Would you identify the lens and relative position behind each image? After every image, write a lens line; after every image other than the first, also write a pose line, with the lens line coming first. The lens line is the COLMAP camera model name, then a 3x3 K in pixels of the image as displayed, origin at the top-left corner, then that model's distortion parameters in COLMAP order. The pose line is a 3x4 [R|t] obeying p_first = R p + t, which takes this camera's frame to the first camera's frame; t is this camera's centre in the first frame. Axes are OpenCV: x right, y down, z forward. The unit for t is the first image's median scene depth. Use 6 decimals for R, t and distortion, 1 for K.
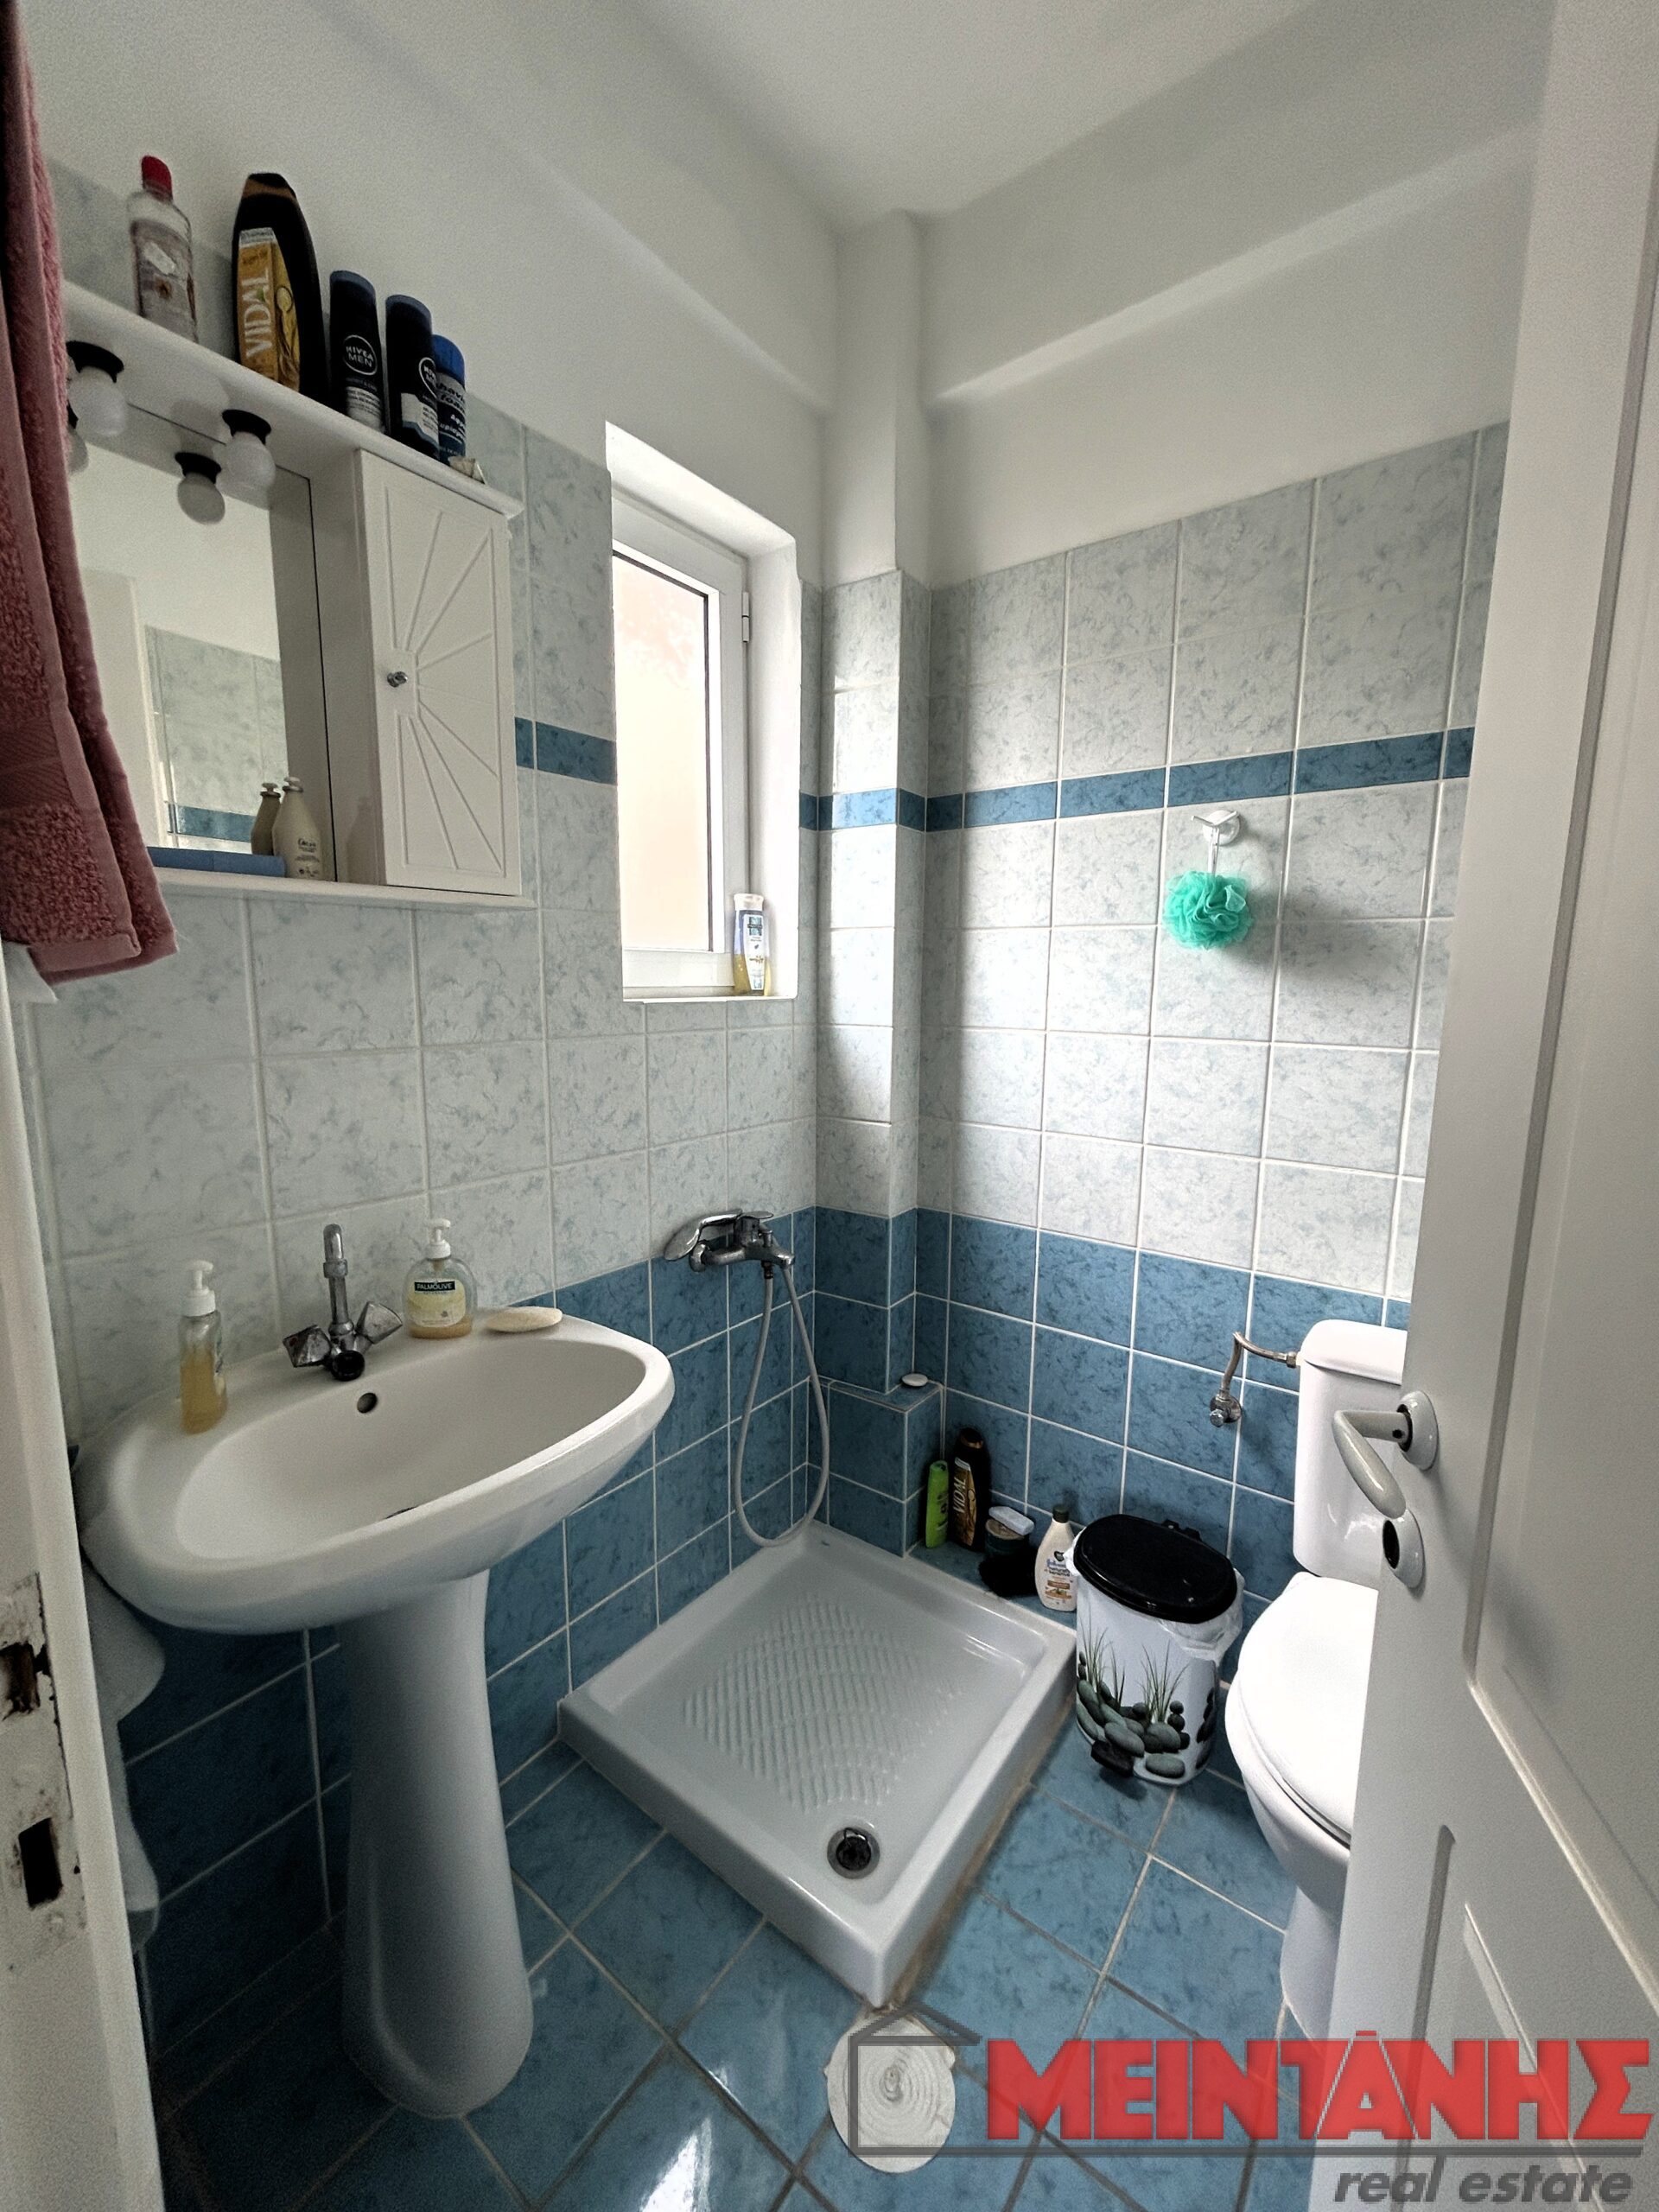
lens RADIAL K [[887.4, 0, 826.4], [0, 887.4, 1103.8], [0, 0, 1]] dist [-0.000187, 0.000105]
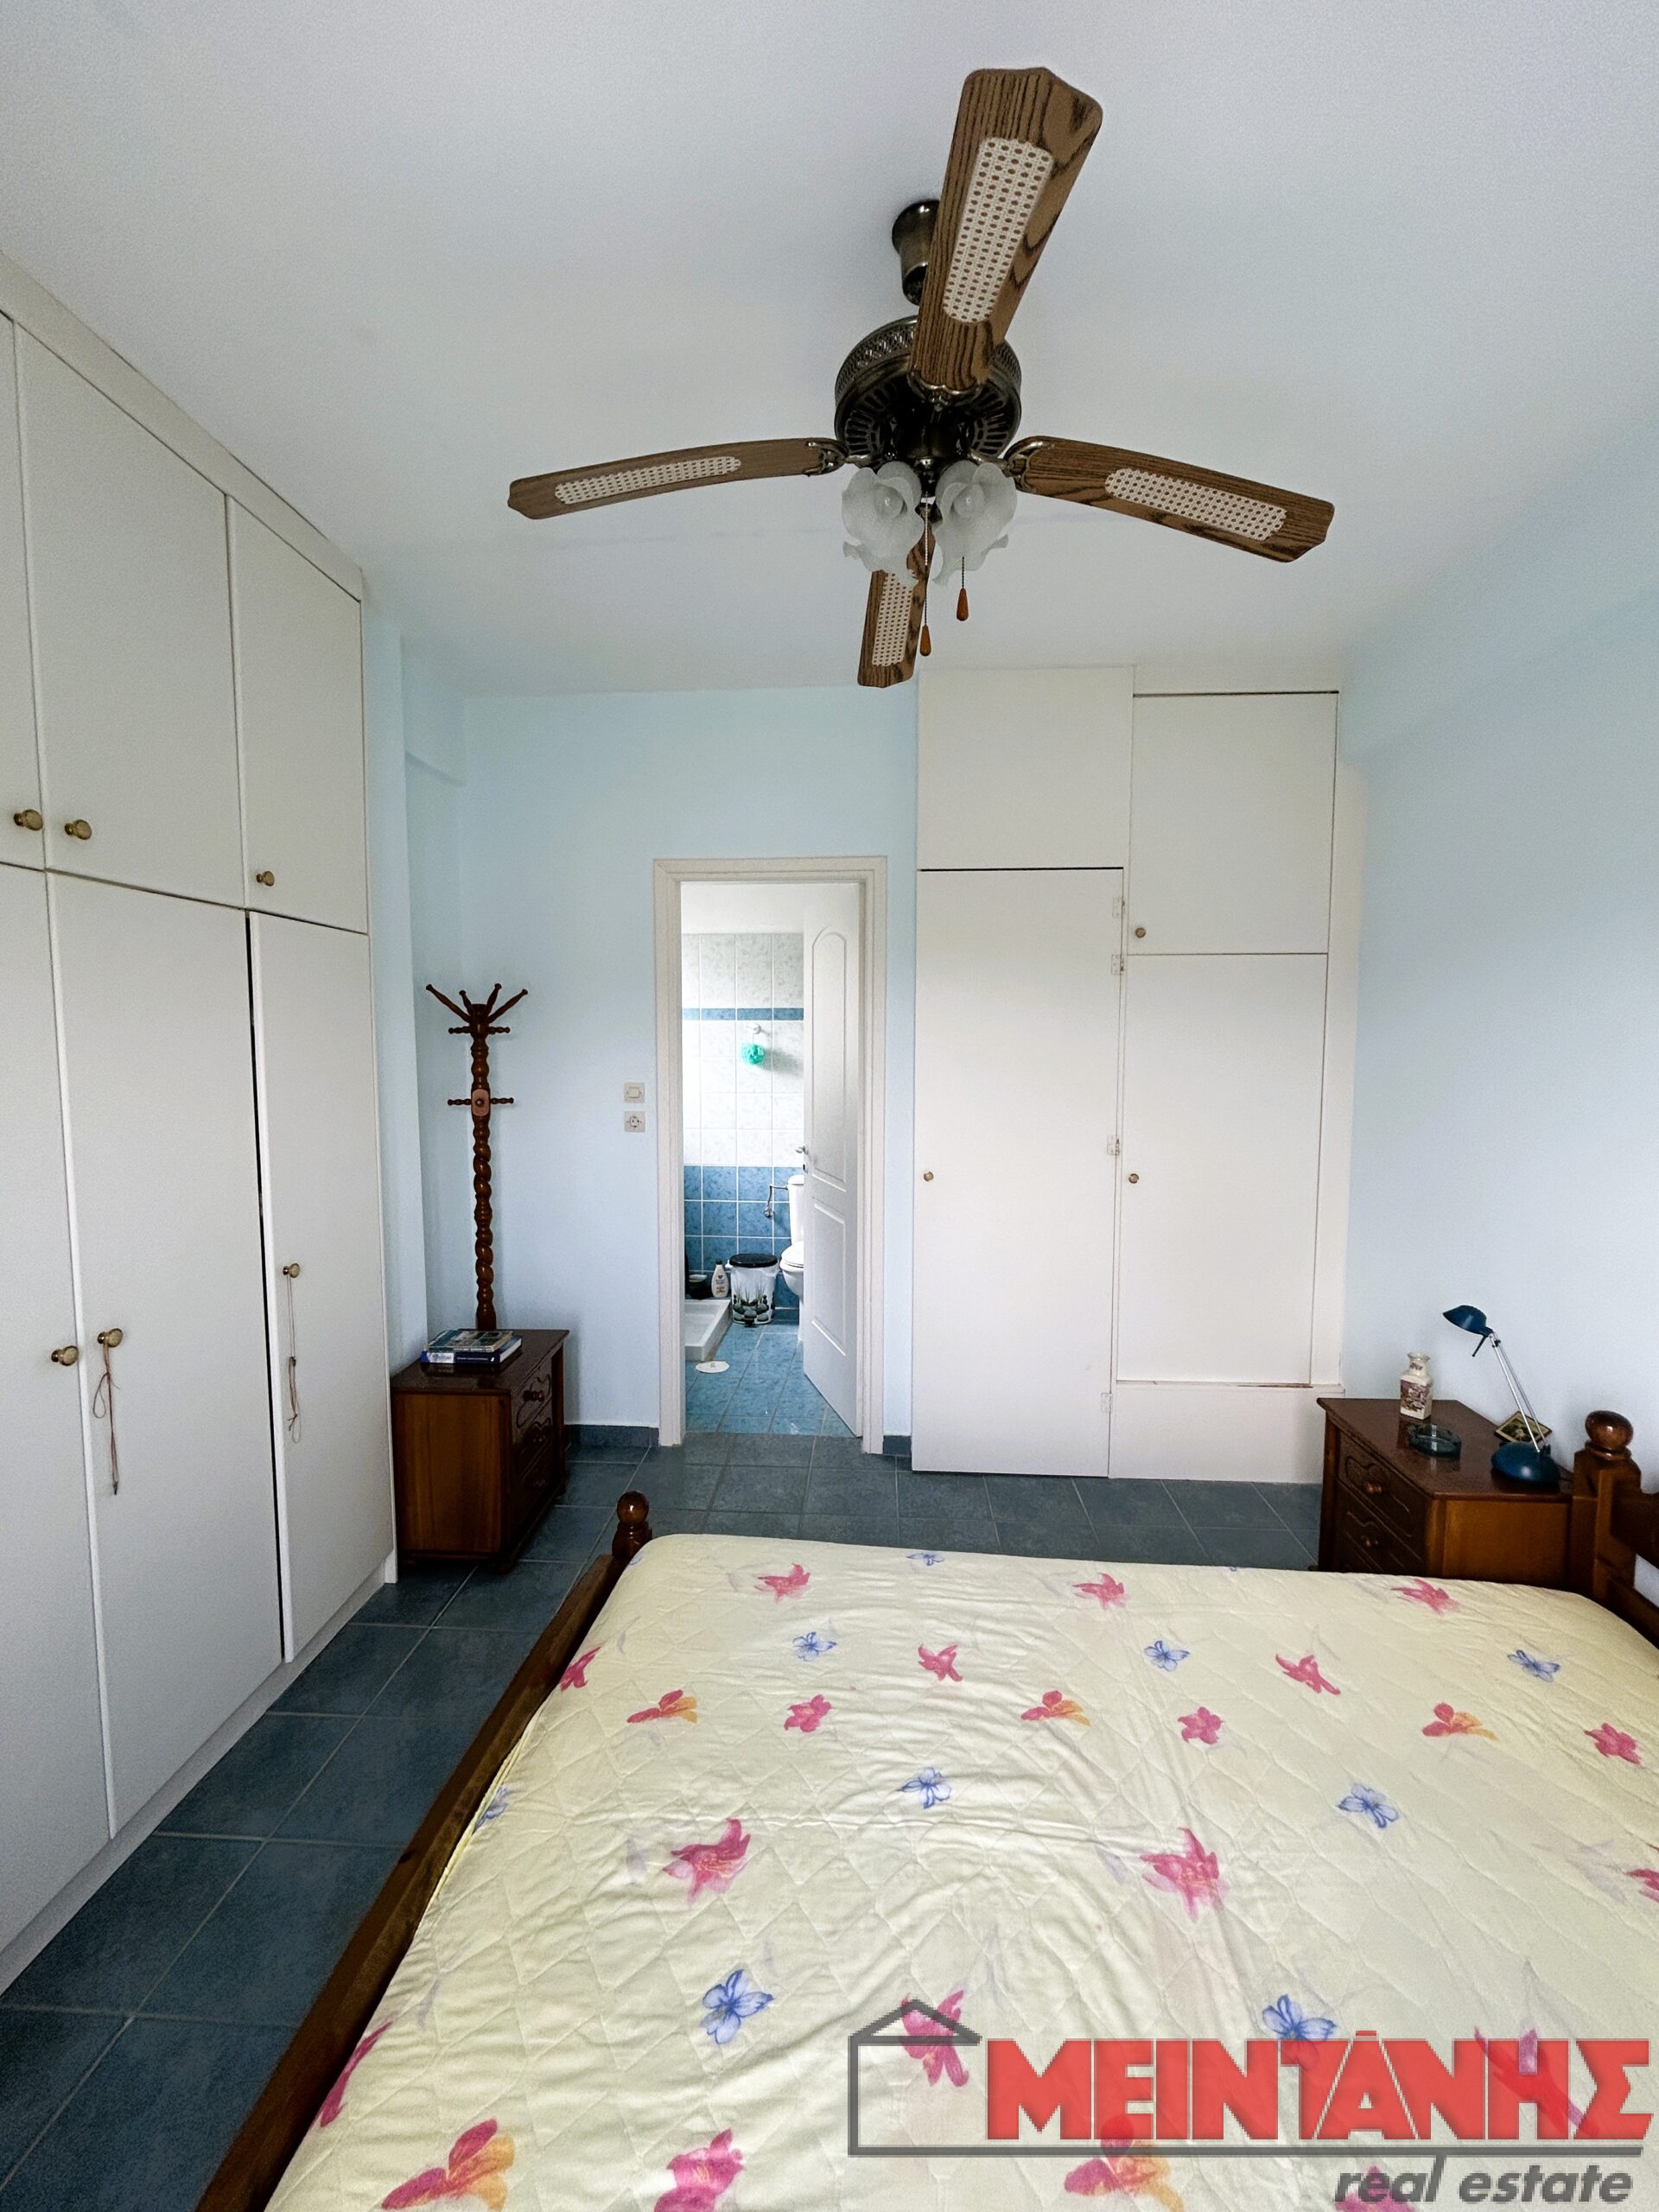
lens RADIAL K [[887.4, 0, 833.7], [0, 887.4, 1110.1], [0, 0, 1]] dist [-0.000187, 0.000105]
pose [[0.838005, -0.040460, 0.544161, -1.079372], [0.085528, 0.994660, -0.057757, 0.197699], [-0.538918, 0.094942, 0.836991, -1.830195]]
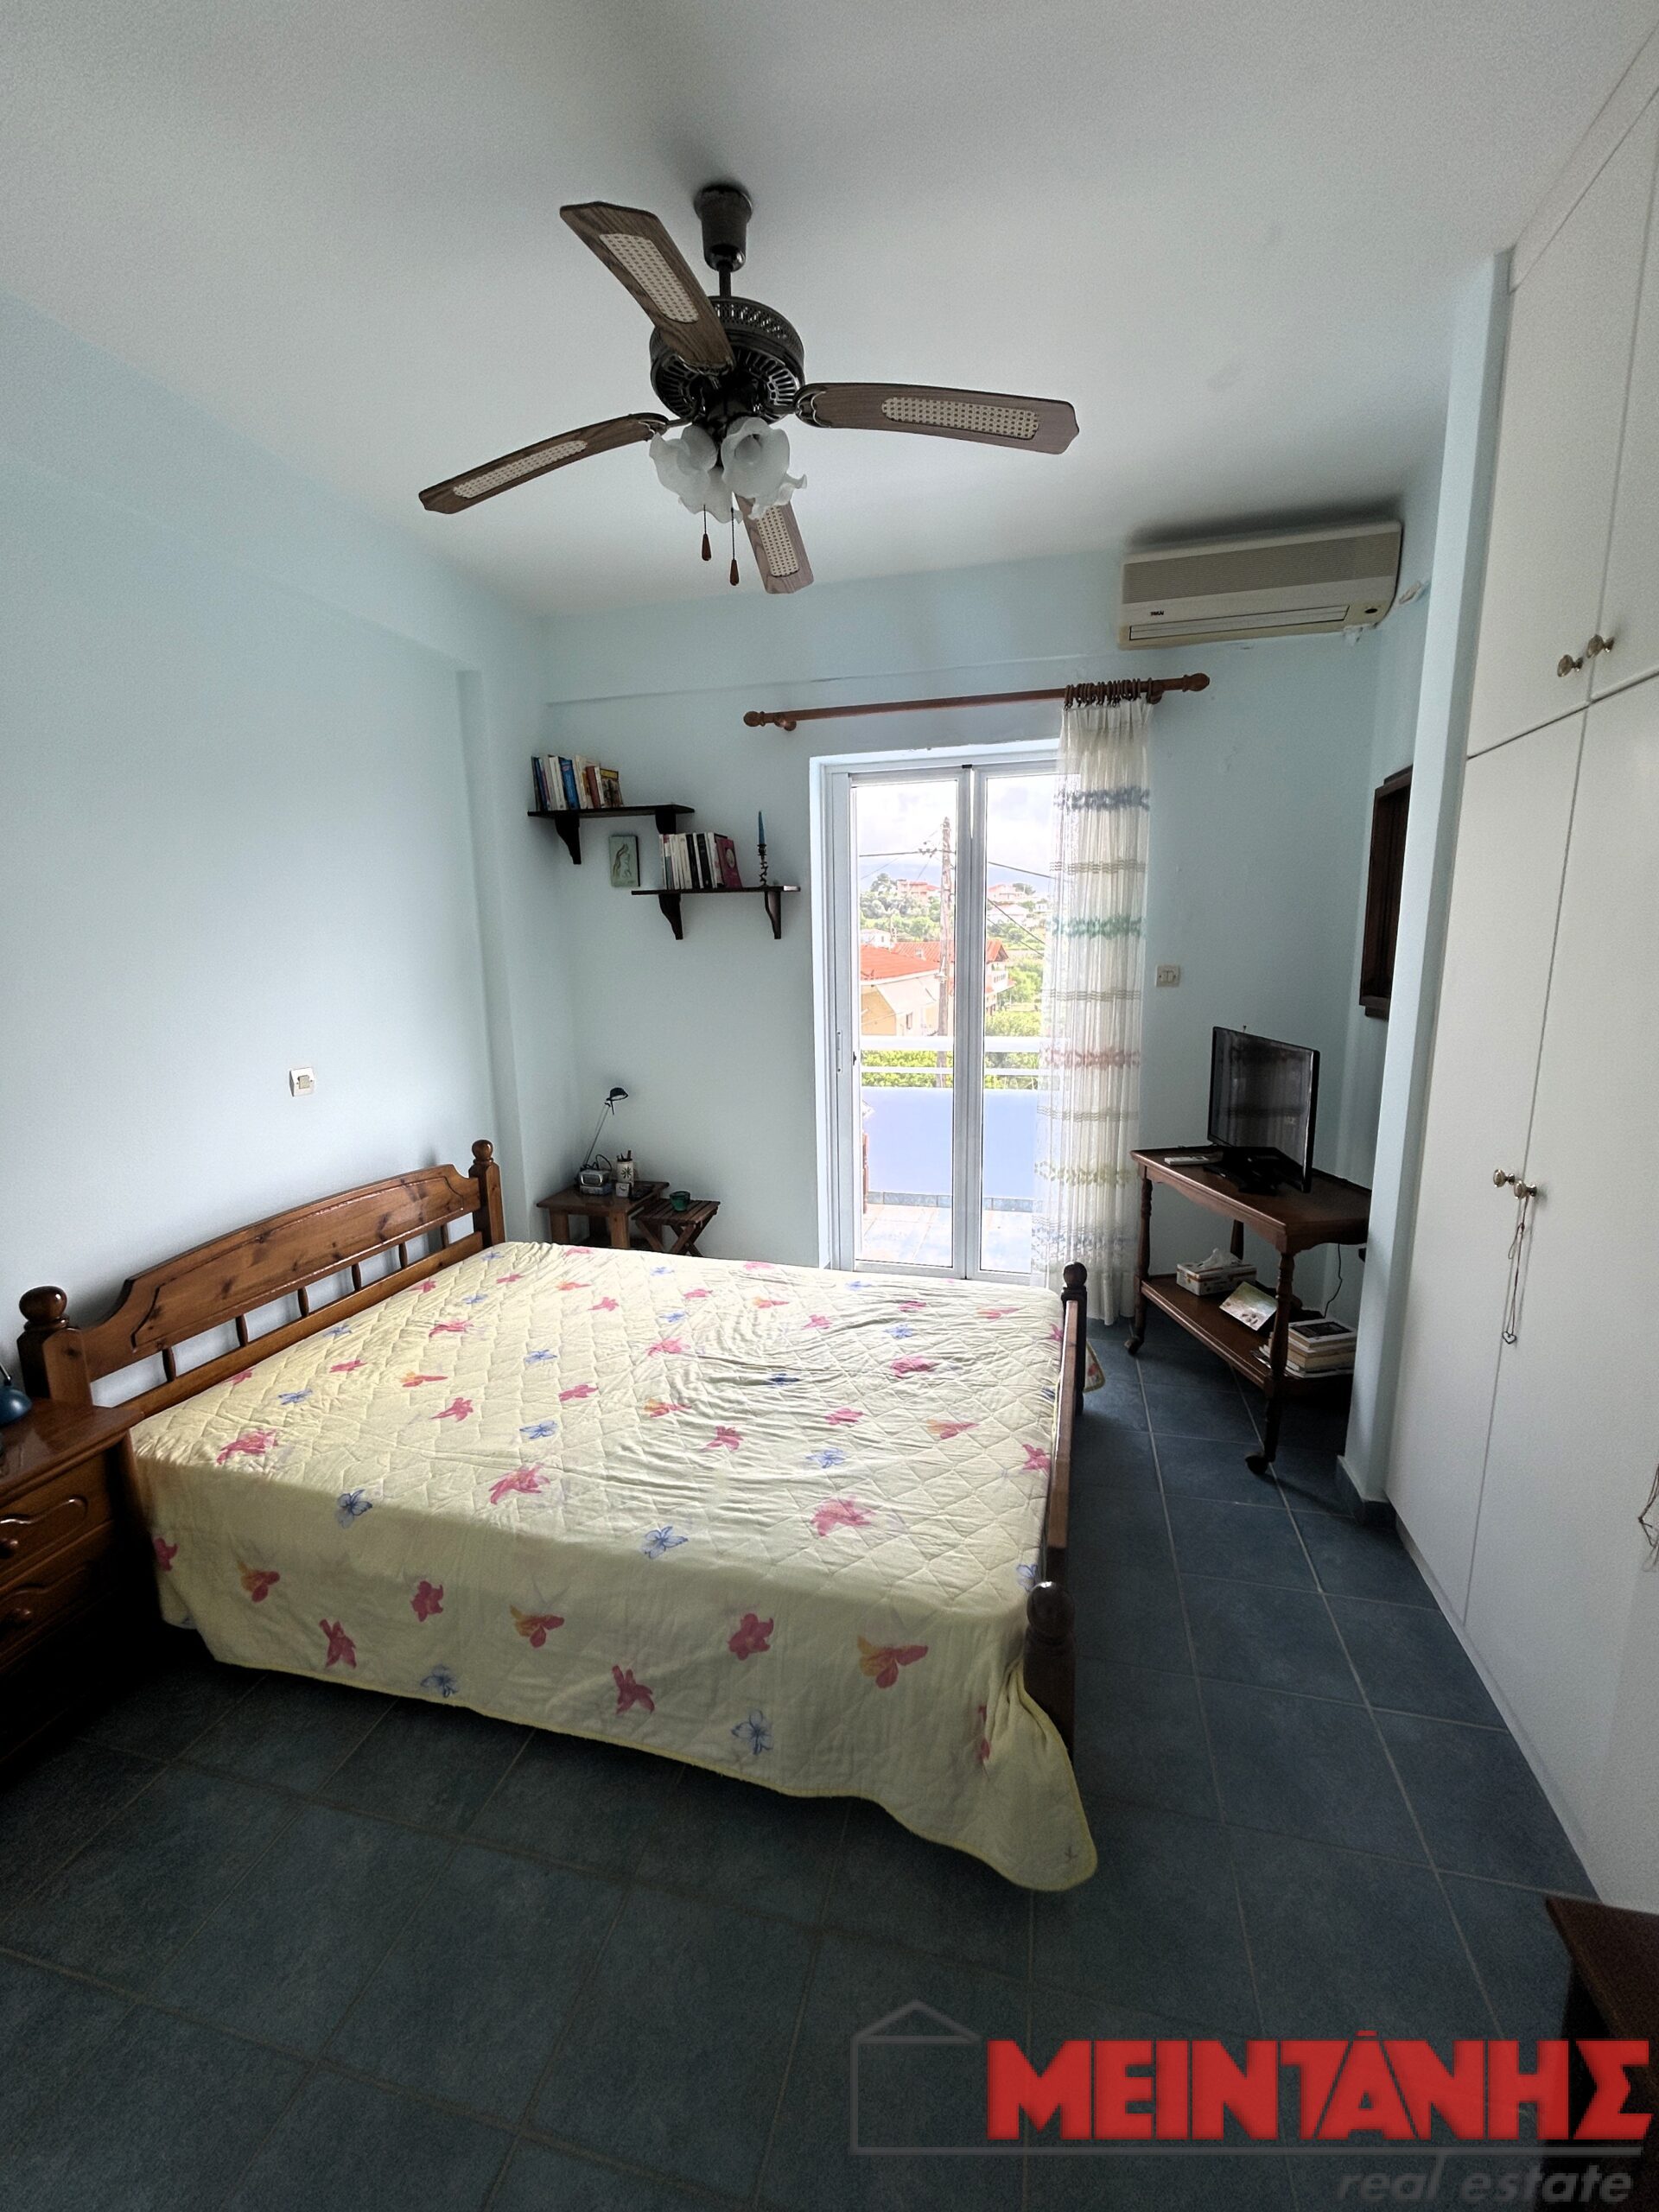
lens RADIAL K [[887.4, 0, 828.8], [0, 887.4, 1097.7], [0, 0, 1]] dist [-0.000187, 0.000105]
pose [[-0.923278, 0.081738, -0.375336, 1.504562], [-0.043912, 0.948235, 0.314518, -0.495785], [0.381615, 0.306869, -0.871895, 3.284630]]
